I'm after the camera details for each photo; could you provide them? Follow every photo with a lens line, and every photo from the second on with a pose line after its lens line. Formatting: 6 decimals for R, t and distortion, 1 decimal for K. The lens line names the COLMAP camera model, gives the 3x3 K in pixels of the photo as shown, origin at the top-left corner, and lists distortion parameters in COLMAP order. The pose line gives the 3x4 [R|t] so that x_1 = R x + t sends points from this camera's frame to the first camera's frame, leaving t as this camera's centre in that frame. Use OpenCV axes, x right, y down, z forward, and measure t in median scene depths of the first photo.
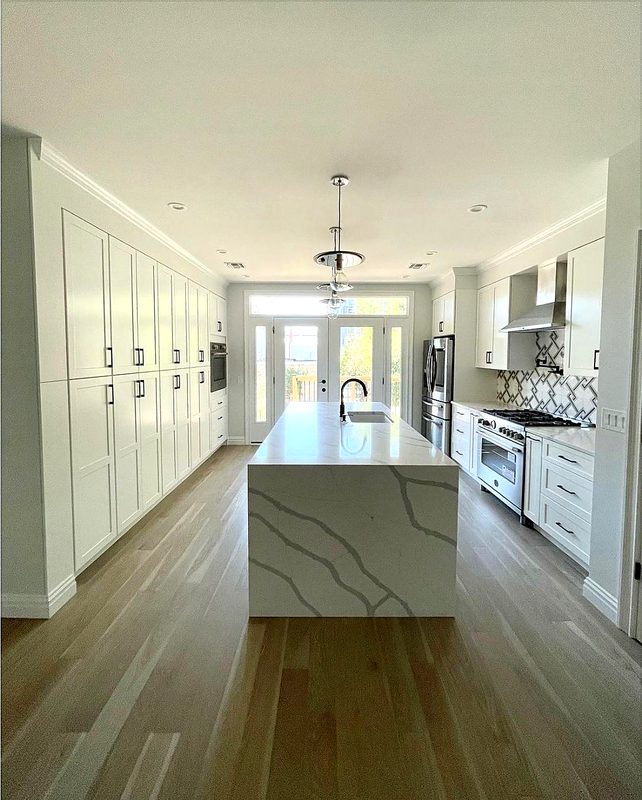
lens RADIAL K [[353.3, 0, 328.2], [0, 353.3, 375.6], [0, 0, 1]] dist [-0.019334, 0.003533]
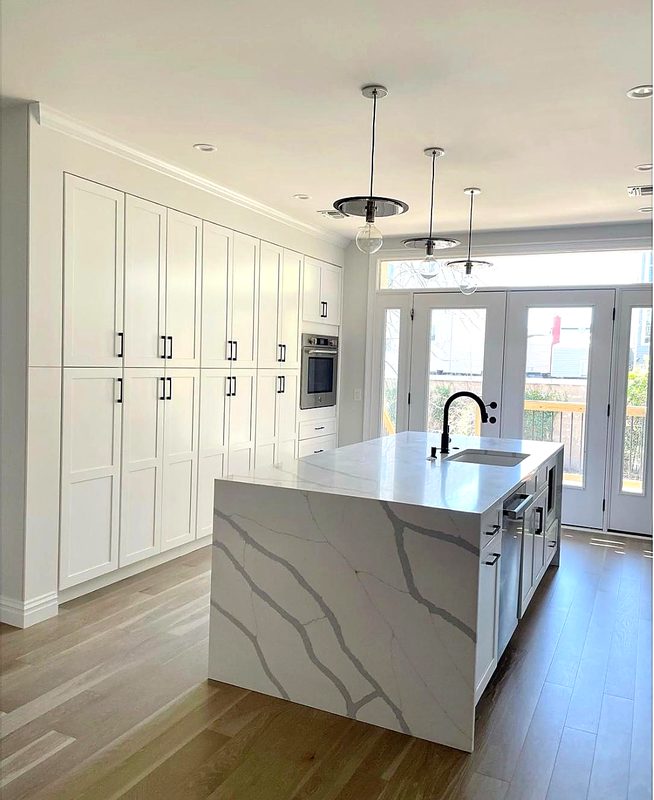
lens RADIAL K [[673.3, 0, 329.0], [0, 673.3, 396.1], [0, 0, 1]] dist [0.034389, -0.051228]
pose [[0.896673, 0.047408, -0.440148, 0.493011], [-0.054368, 0.998516, -0.003210, 0.043972], [0.439342, 0.026808, 0.897920, -0.185968]]
